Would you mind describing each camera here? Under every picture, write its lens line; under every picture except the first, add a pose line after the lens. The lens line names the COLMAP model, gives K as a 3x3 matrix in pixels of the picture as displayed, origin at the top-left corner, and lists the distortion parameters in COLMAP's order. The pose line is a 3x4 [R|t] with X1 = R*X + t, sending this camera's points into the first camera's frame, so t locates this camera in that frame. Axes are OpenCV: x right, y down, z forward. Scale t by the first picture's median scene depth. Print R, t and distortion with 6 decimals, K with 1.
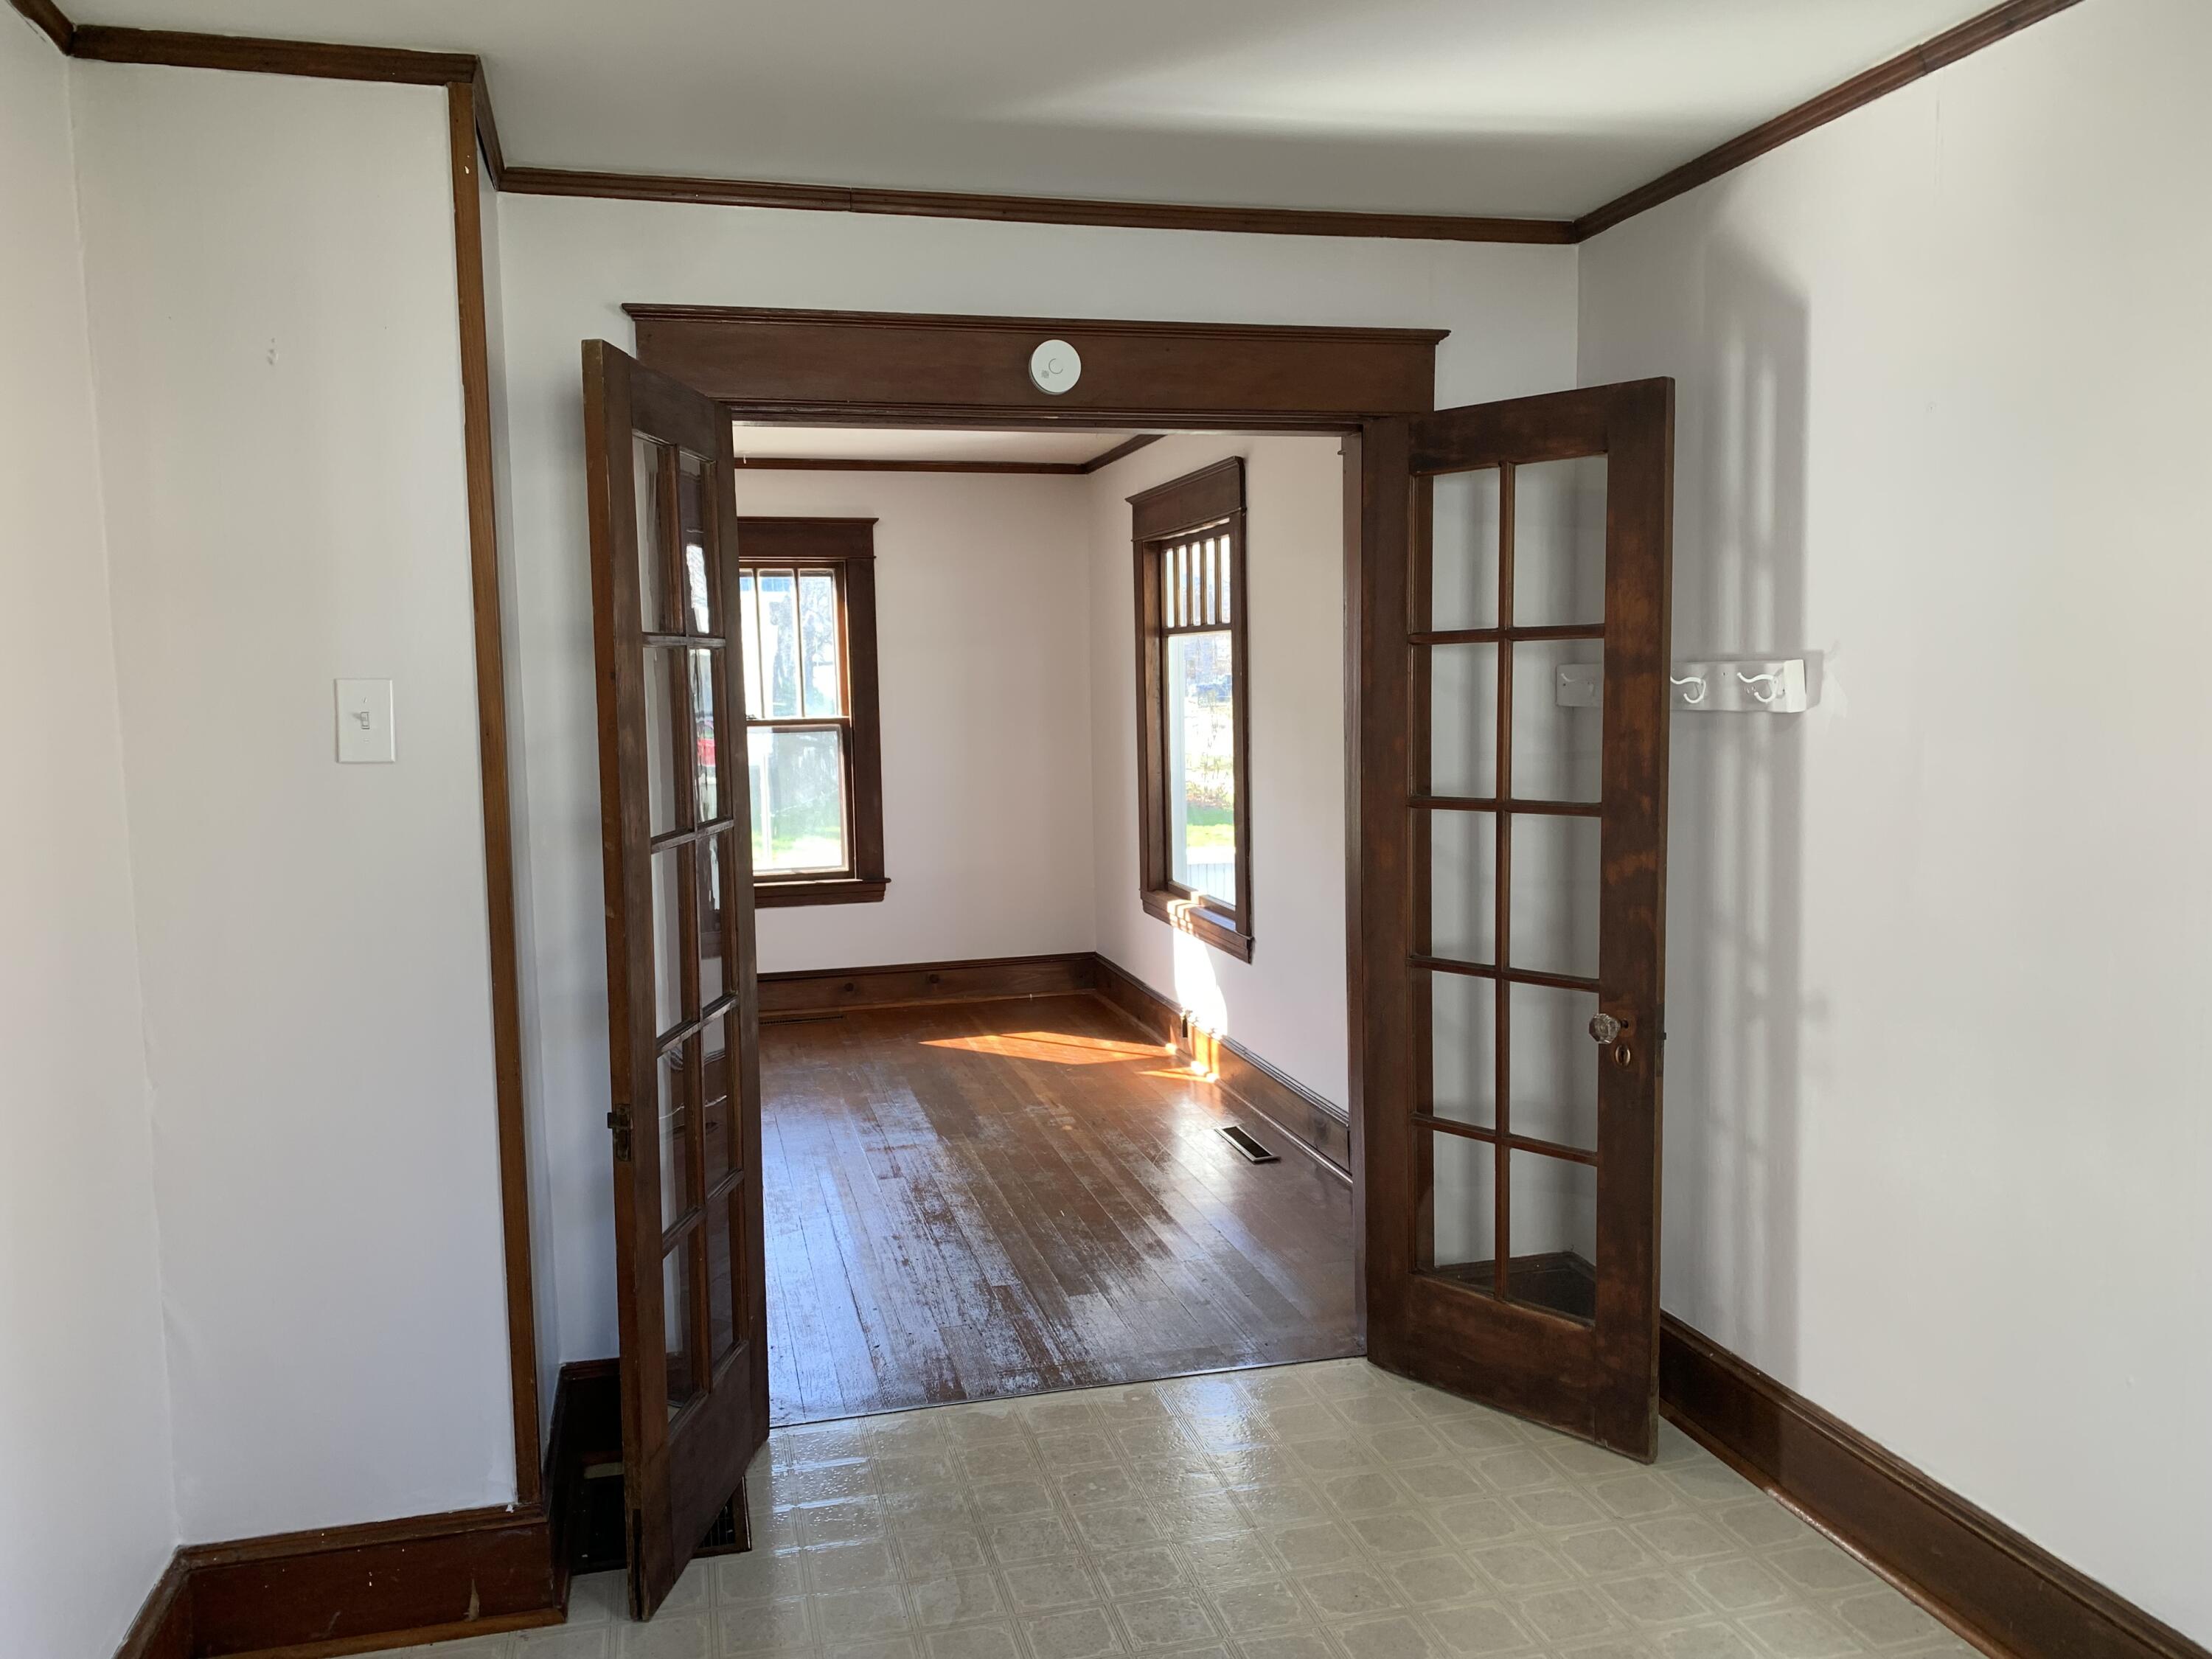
lens RADIAL K [[1701.7, 0, 1111.7], [0, 1701.7, 822.6], [0, 0, 1]] dist [-0.006603, 0.002554]
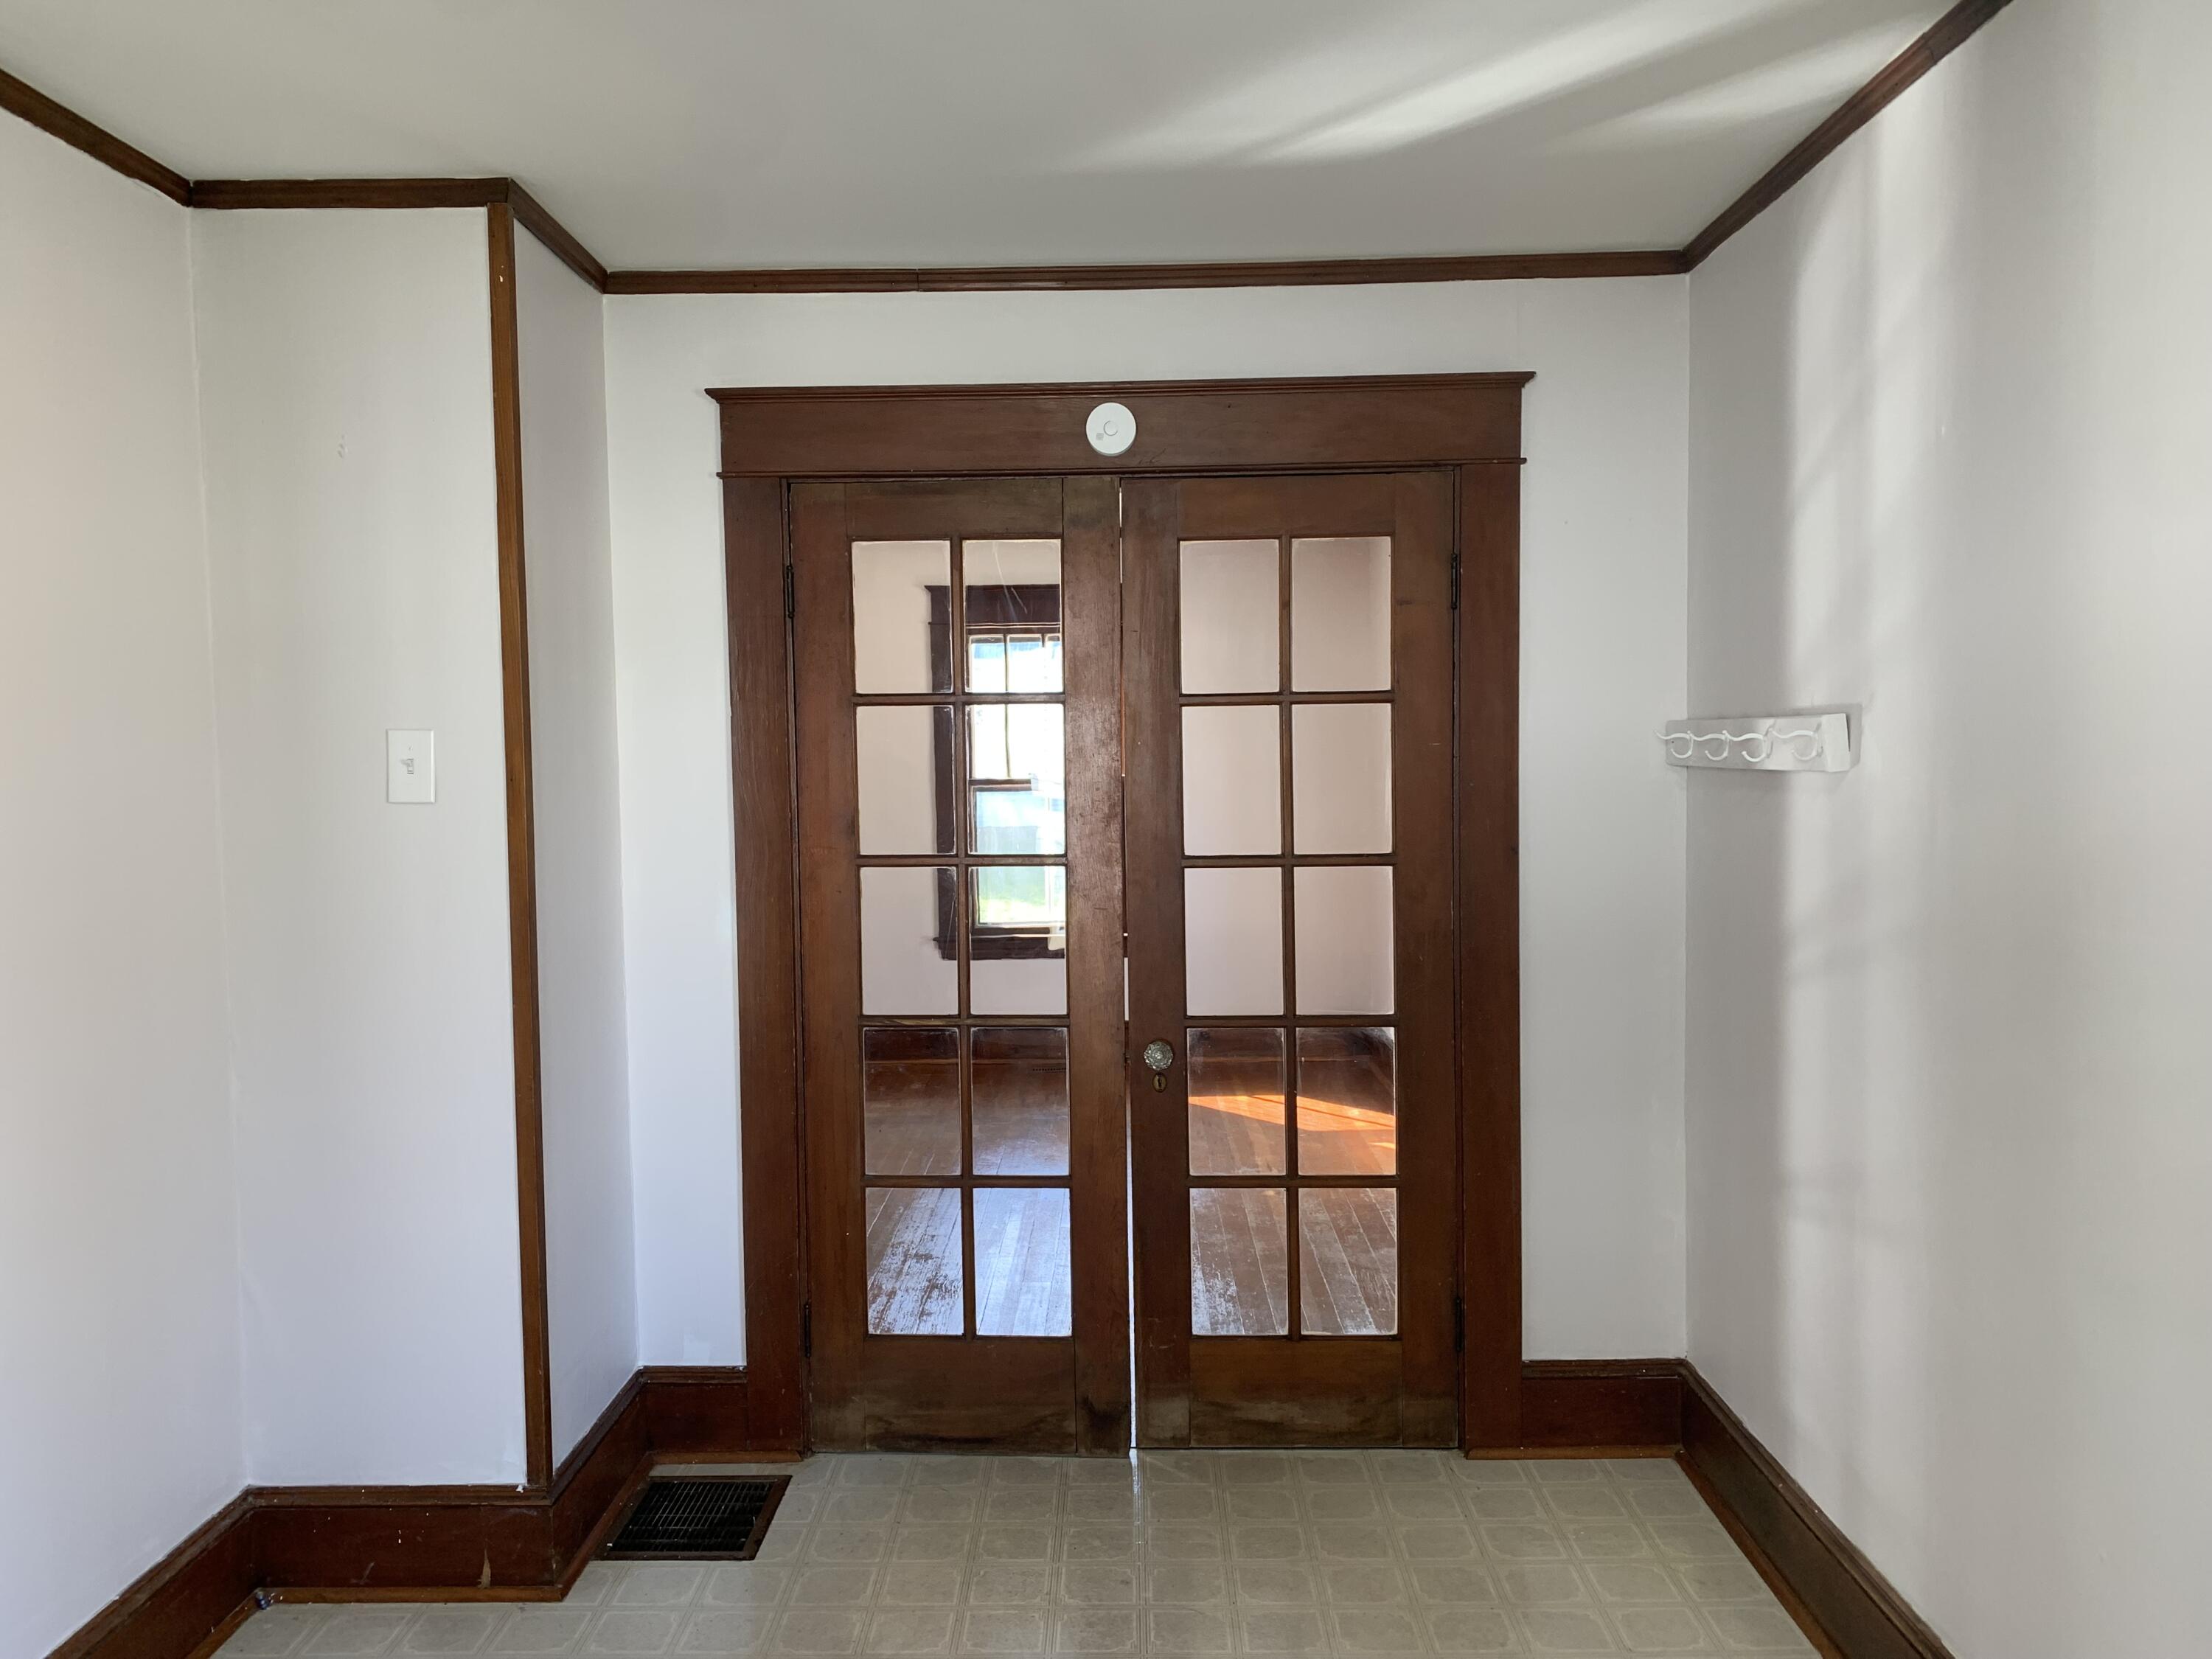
lens RADIAL K [[1701.7, 0, 1112.1], [0, 1701.7, 834.1], [0, 0, 1]] dist [-0.006603, 0.002554]
pose [[0.964130, 0.018075, -0.264813, 0.281152], [-0.026502, 0.999249, -0.028283, 0.003761], [0.264103, 0.034287, 0.963885, 0.031514]]
